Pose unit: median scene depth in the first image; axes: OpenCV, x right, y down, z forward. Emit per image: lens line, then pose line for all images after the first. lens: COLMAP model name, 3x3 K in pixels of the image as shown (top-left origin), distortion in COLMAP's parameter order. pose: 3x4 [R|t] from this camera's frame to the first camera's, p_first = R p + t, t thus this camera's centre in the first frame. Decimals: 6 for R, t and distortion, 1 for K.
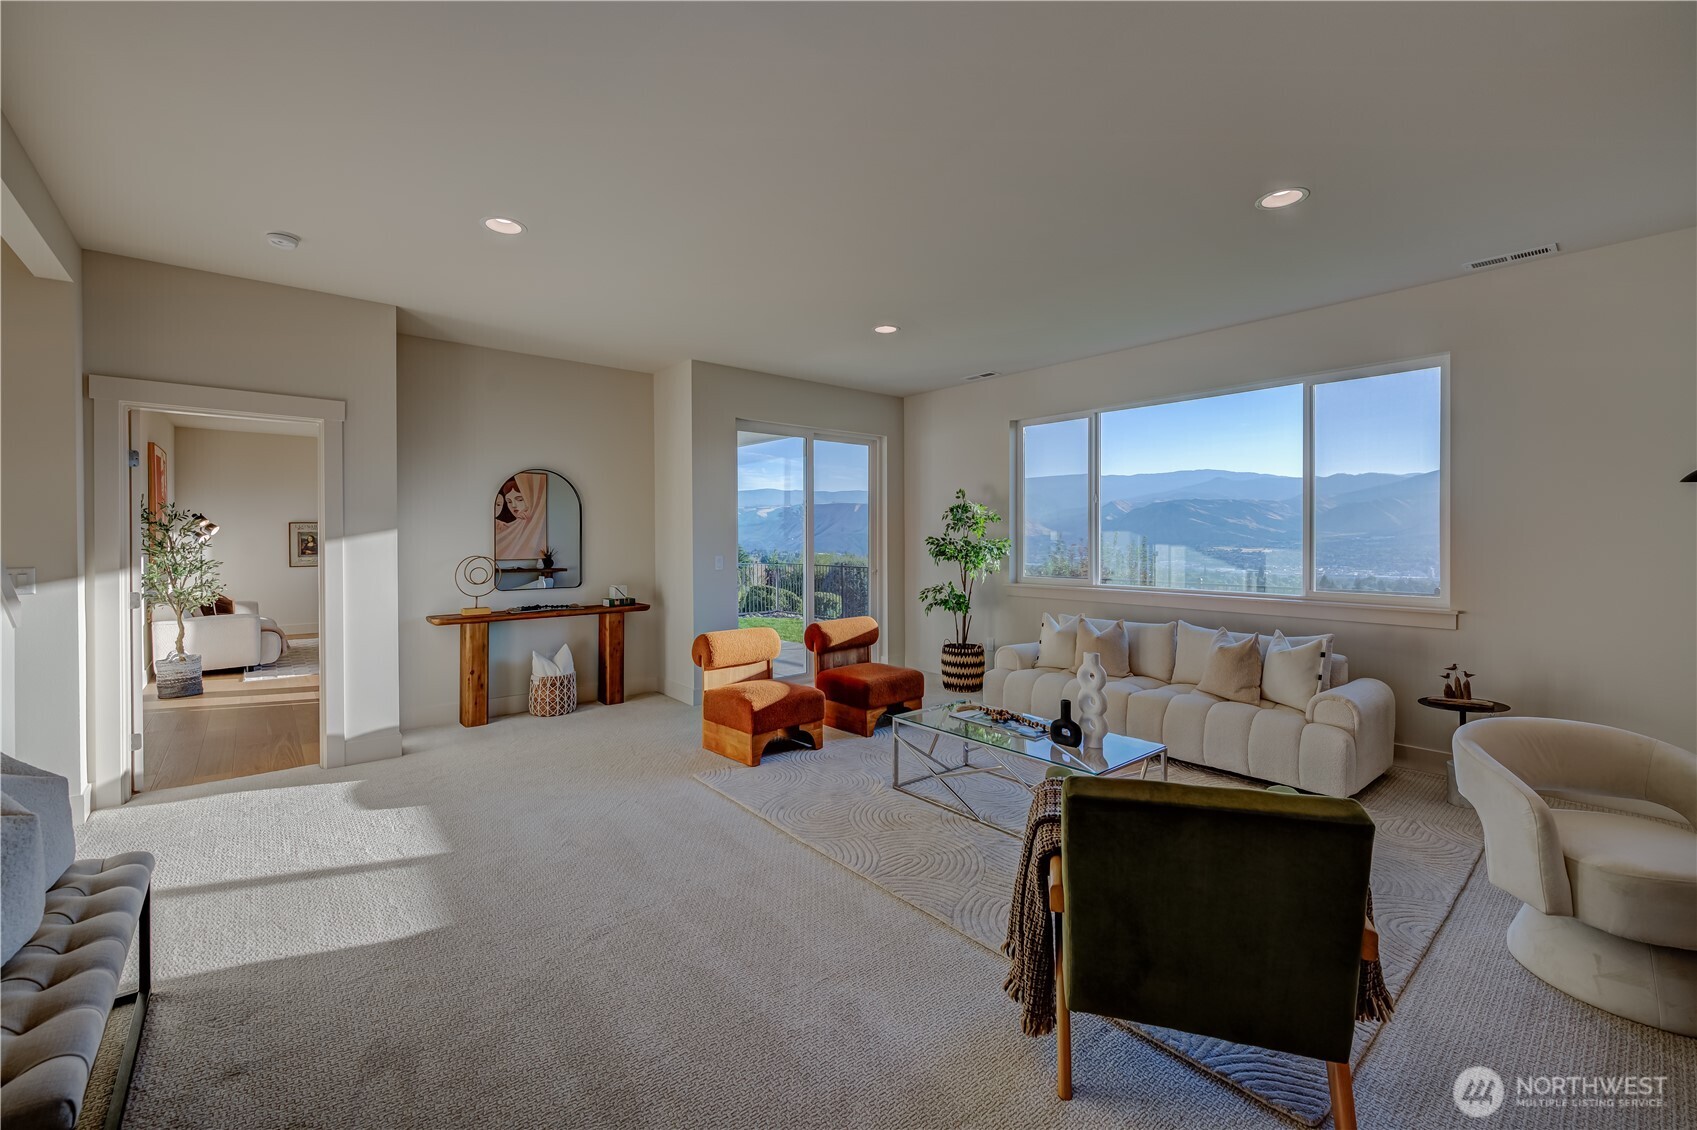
lens RADIAL K [[690.4, 0, 856.1], [0, 690.4, 539.3], [0, 0, 1]] dist [-0.001626, -0.000072]
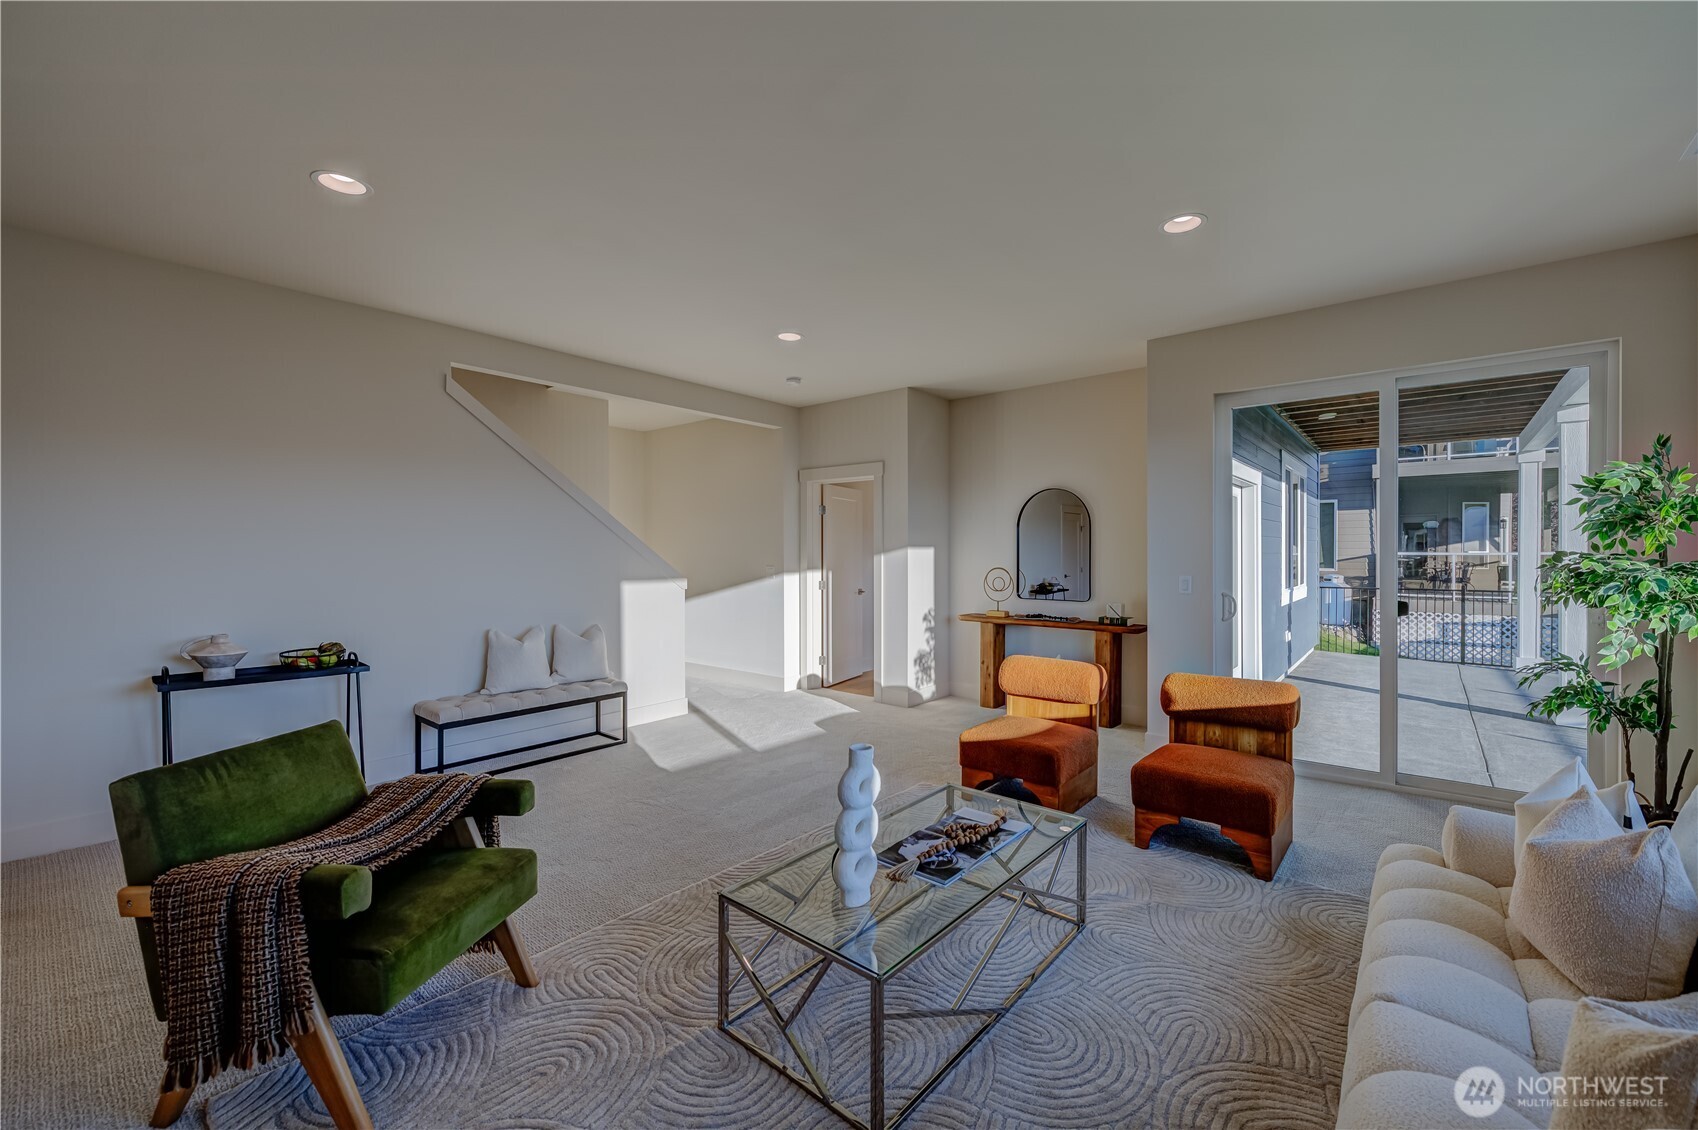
lens RADIAL K [[690.9, 0, 856.6], [0, 690.9, 539.3], [0, 0, 1]] dist [-0.001626, -0.000072]
pose [[0.150910, -0.016160, -0.988415, 0.600588], [-0.001805, 0.999860, -0.016622, -0.003703], [0.988546, 0.004292, 0.150859, 0.581280]]
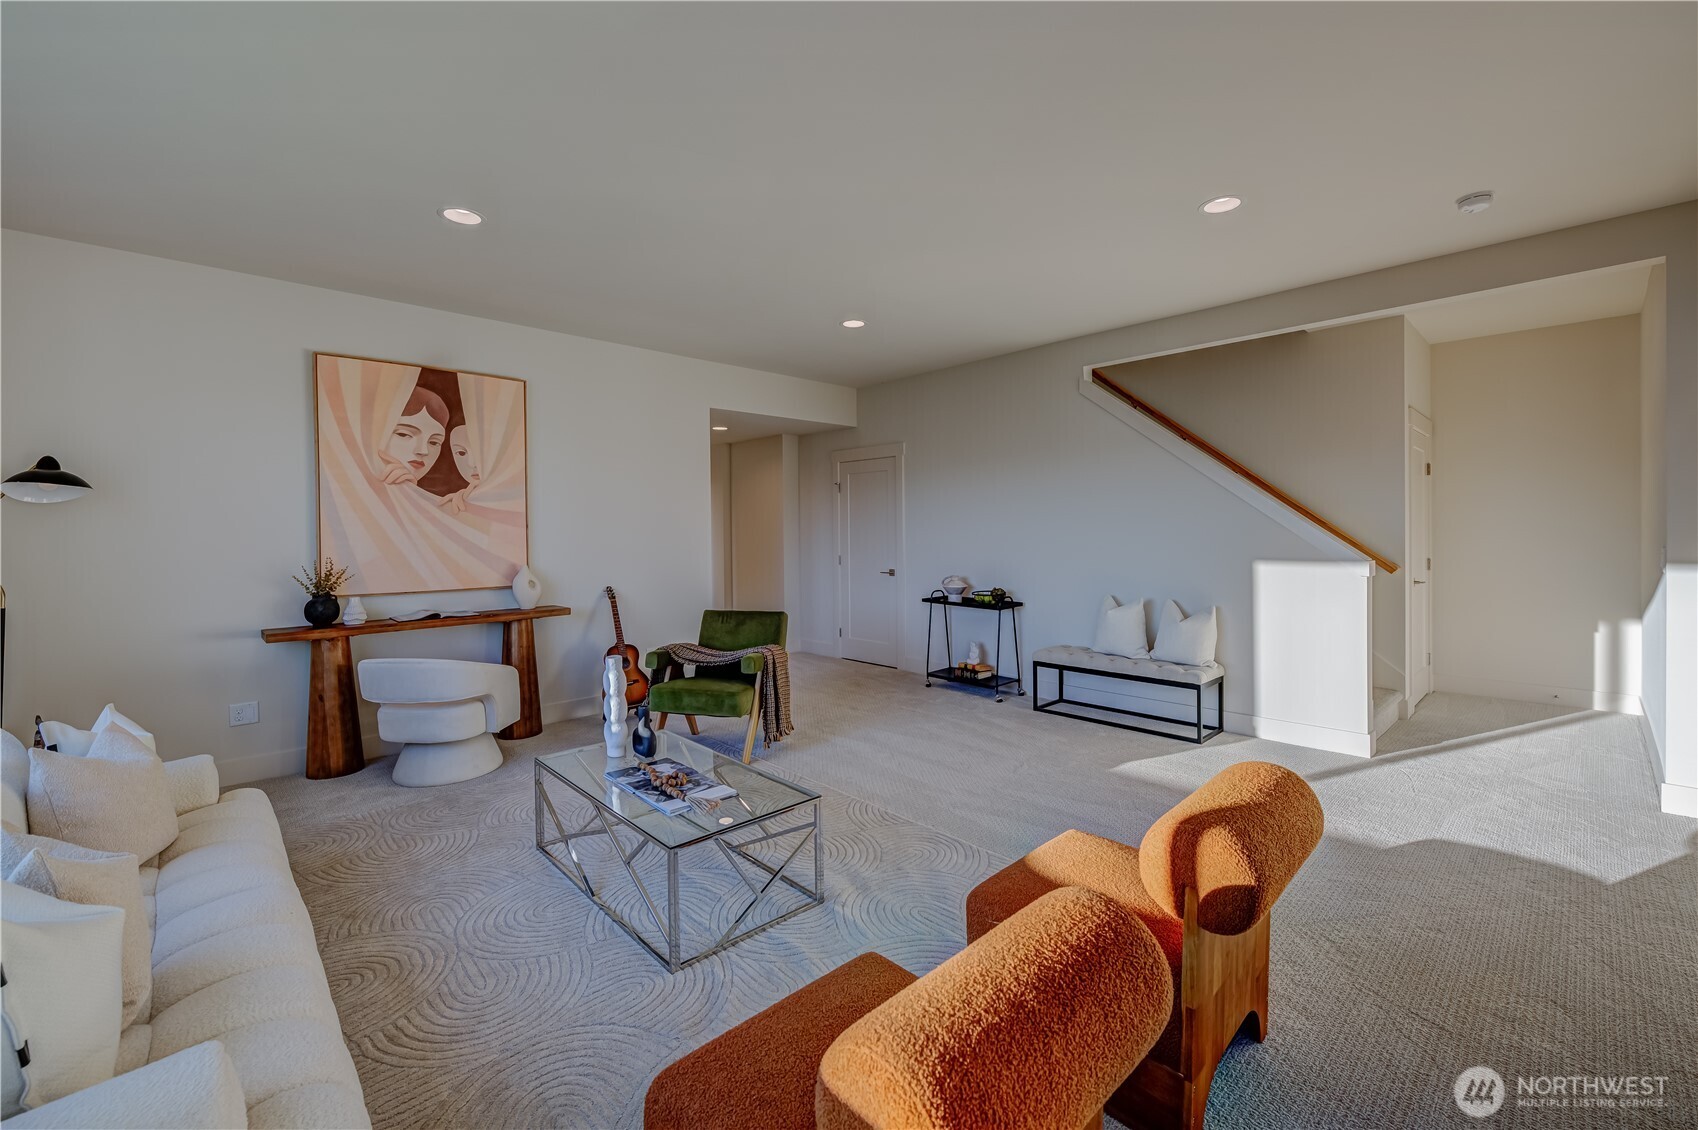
lens RADIAL K [[690.9, 0, 856.6], [0, 690.9, 539.3], [0, 0, 1]] dist [-0.001626, -0.000072]
pose [[-0.998881, 0.010518, -0.046100, 0.039572], [0.009748, 0.999810, 0.016879, -0.002125], [0.046269, 0.016411, -0.998794, 1.233974]]
